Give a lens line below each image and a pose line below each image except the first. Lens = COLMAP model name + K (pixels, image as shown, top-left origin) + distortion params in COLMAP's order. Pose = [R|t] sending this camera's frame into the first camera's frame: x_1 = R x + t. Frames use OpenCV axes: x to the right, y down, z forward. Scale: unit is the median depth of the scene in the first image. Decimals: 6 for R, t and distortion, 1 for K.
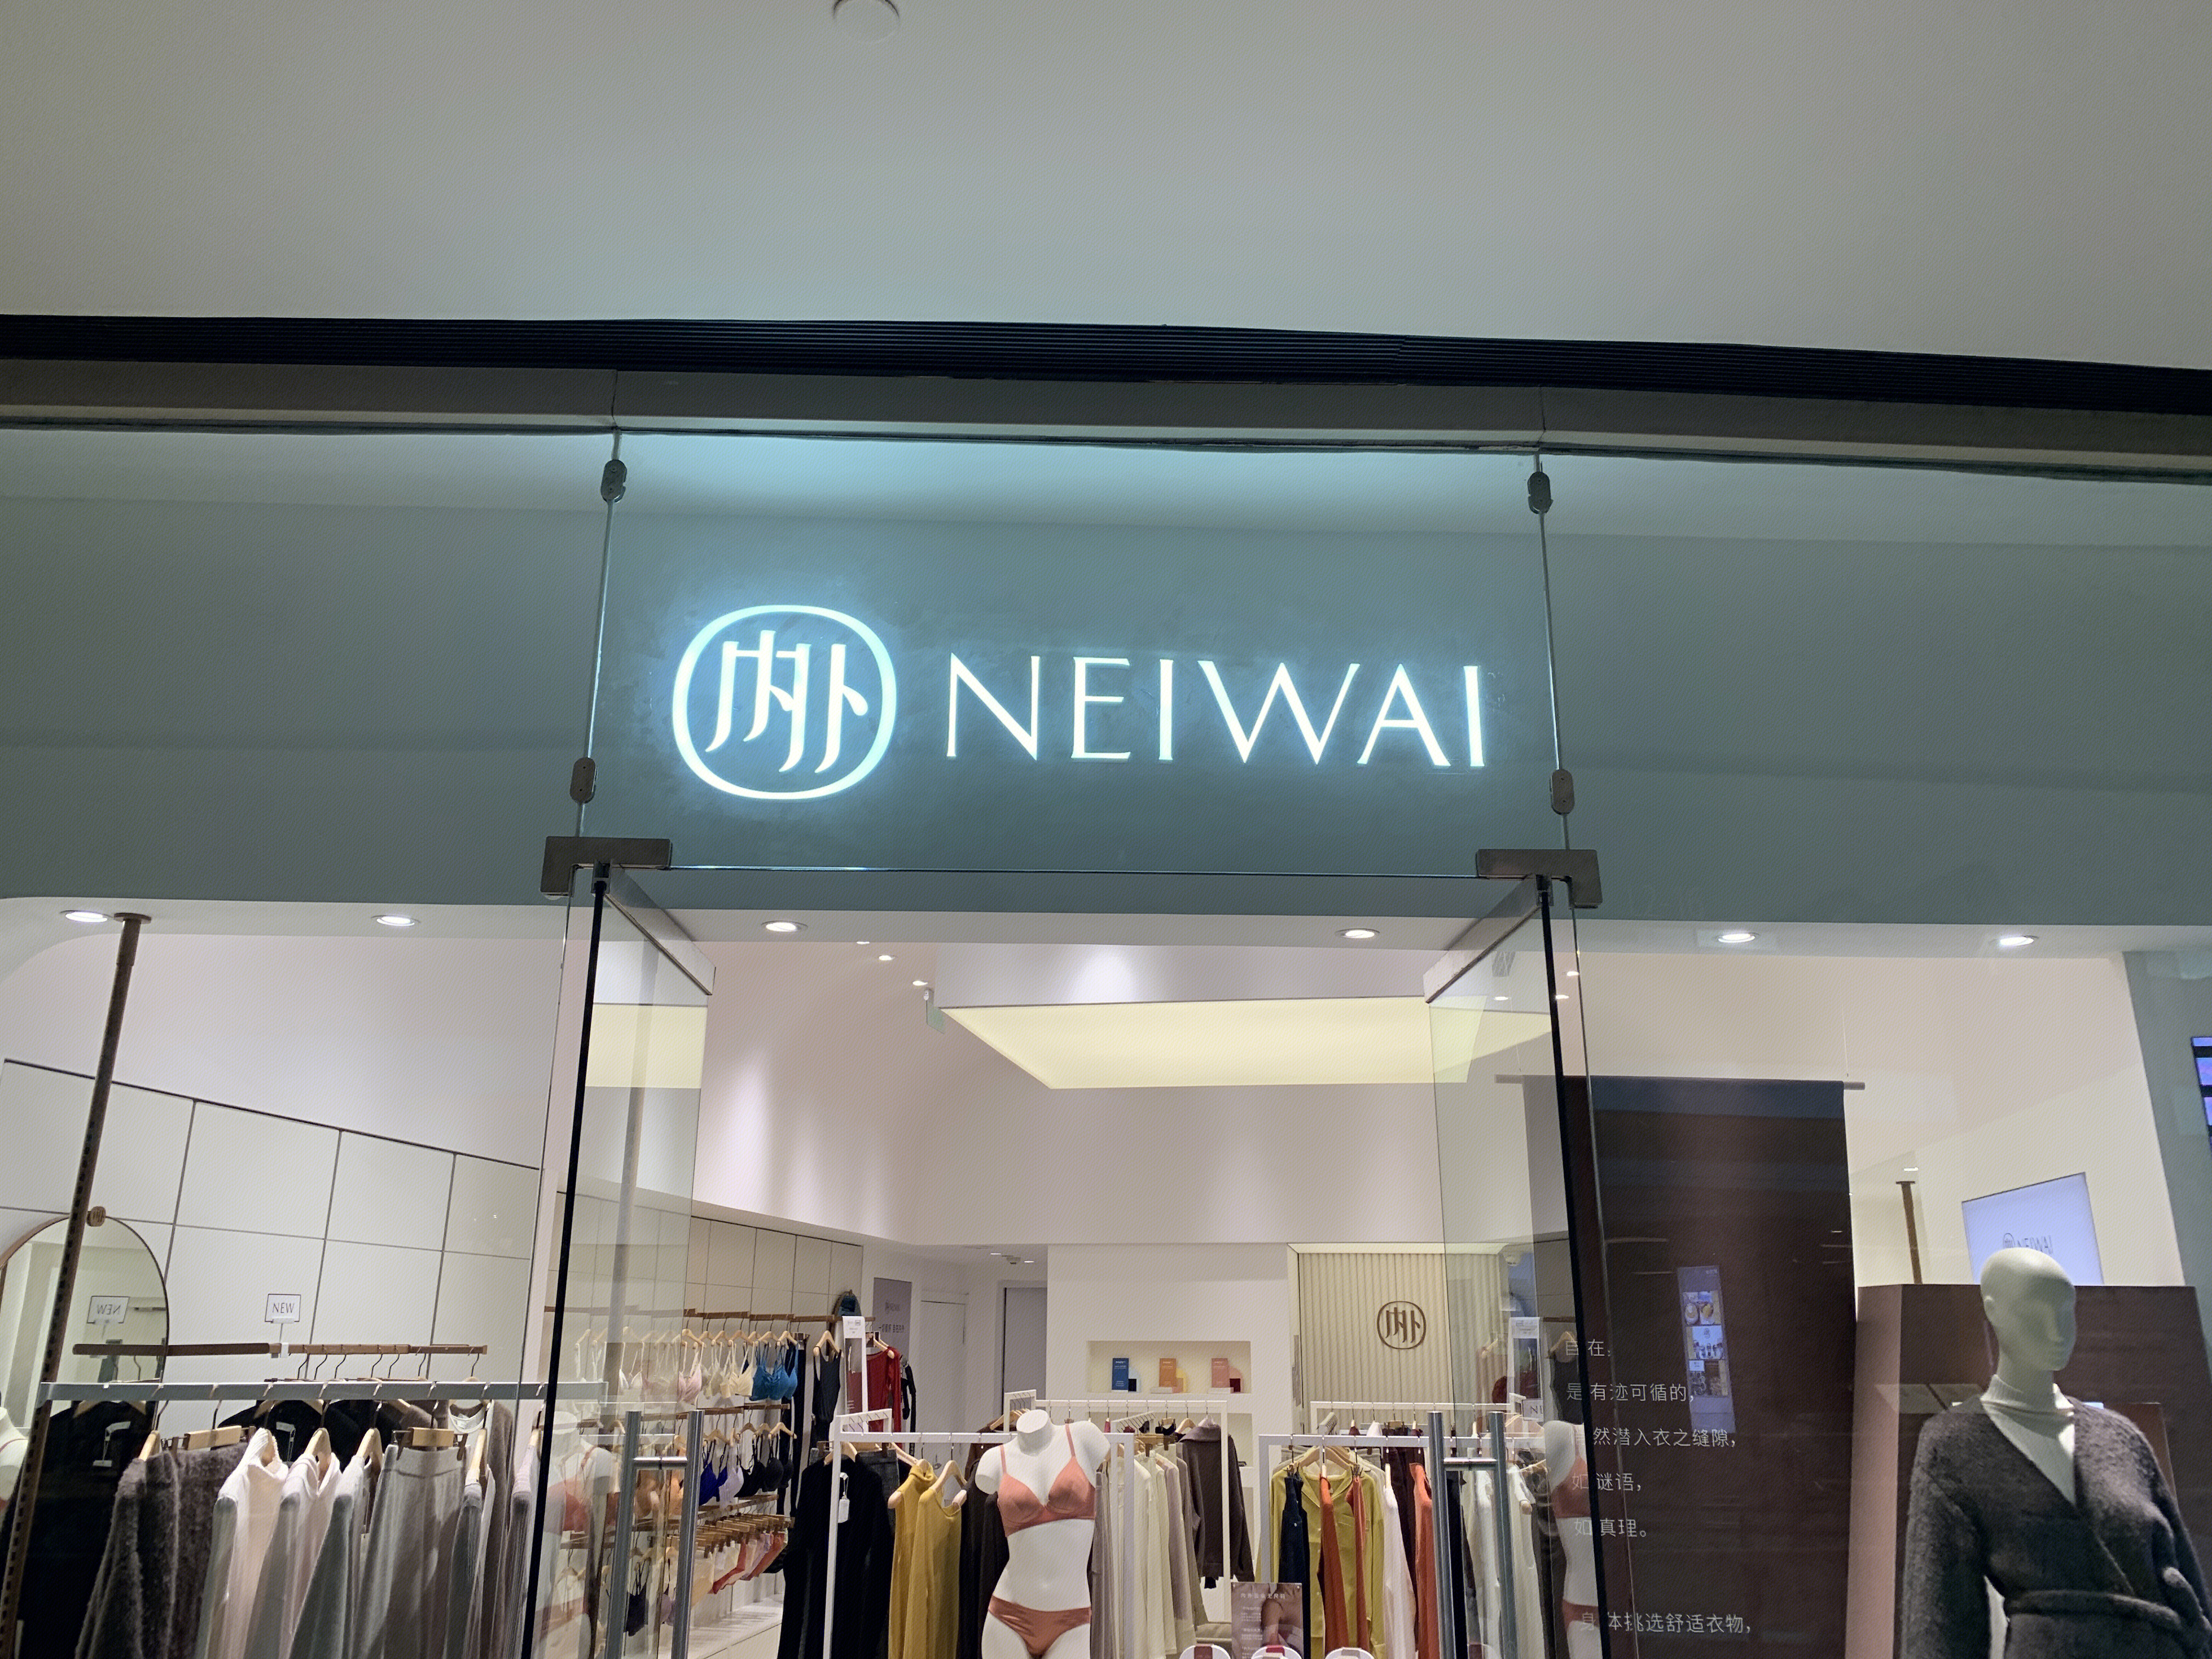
lens RADIAL K [[1657.6, 0, 1106.0], [0, 1657.6, 829.5], [0, 0, 1]] dist [0.038270, -0.047868]
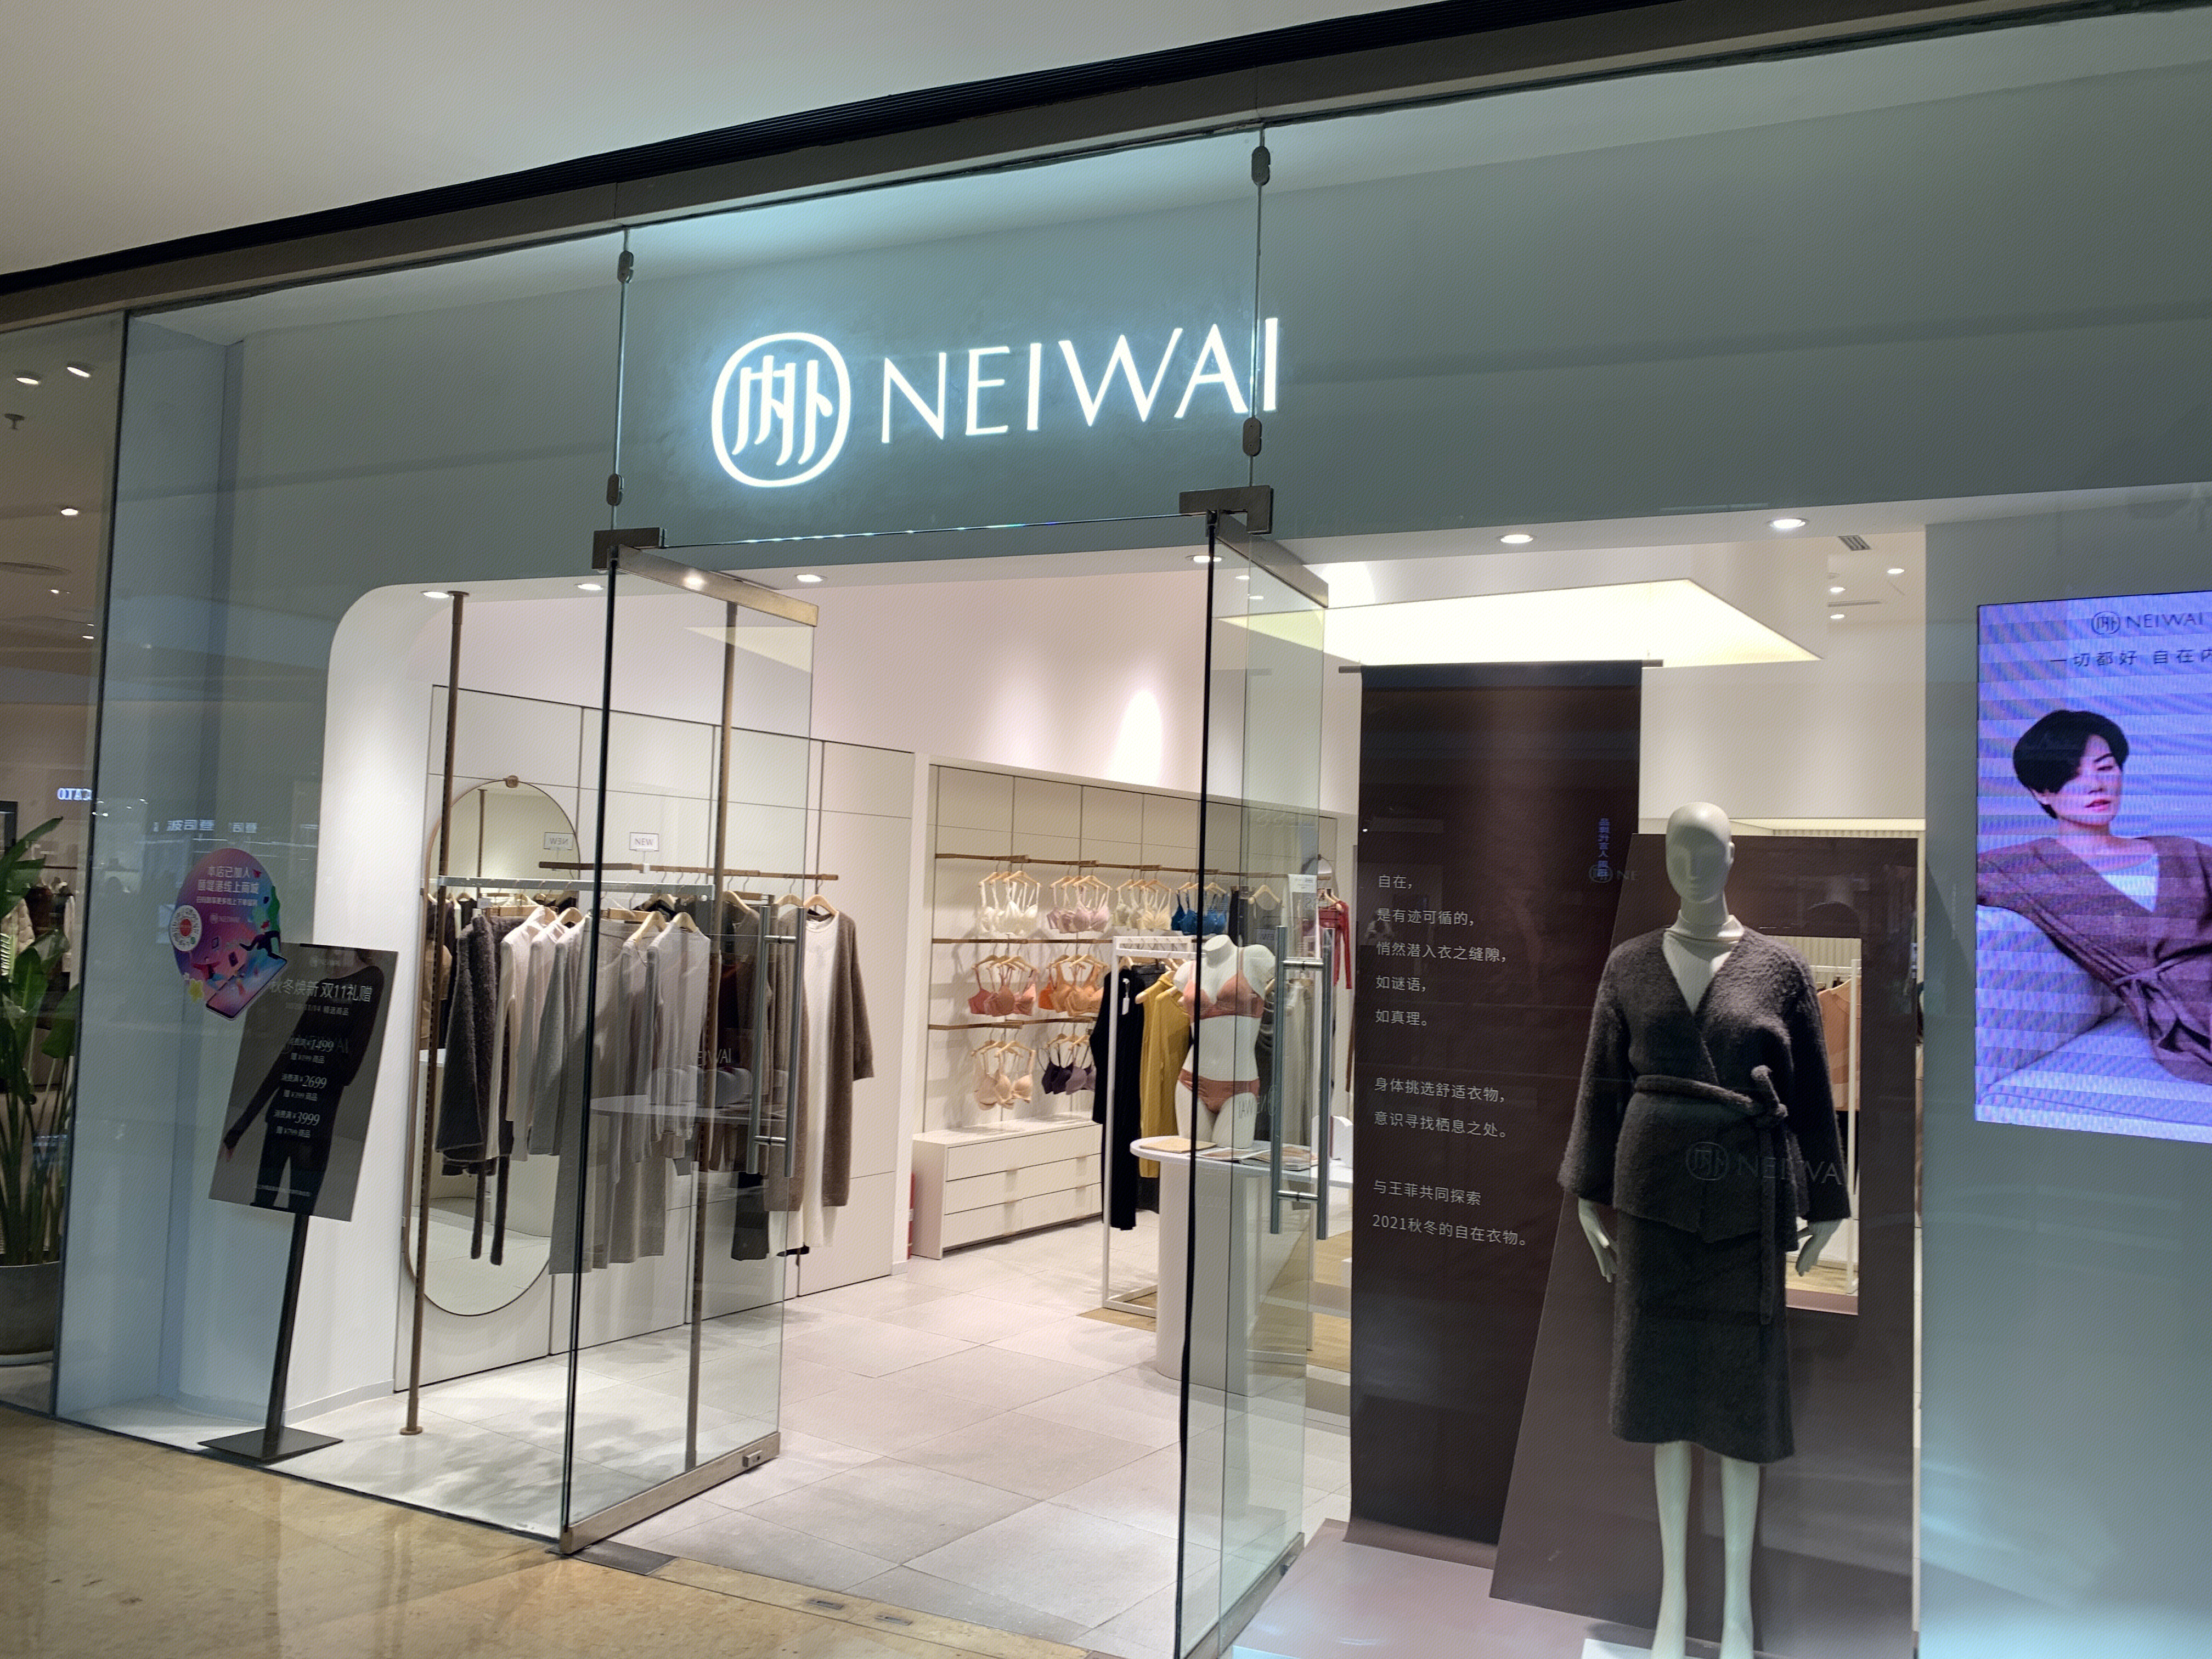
lens RADIAL K [[1657.6, 0, 1106.0], [0, 1657.6, 829.5], [0, 0, 1]] dist [0.038270, -0.047868]
pose [[0.902770, 0.010242, -0.430002, 0.632907], [0.095761, 0.969839, 0.224148, -0.024197], [0.419328, -0.243532, 0.874561, -0.160094]]
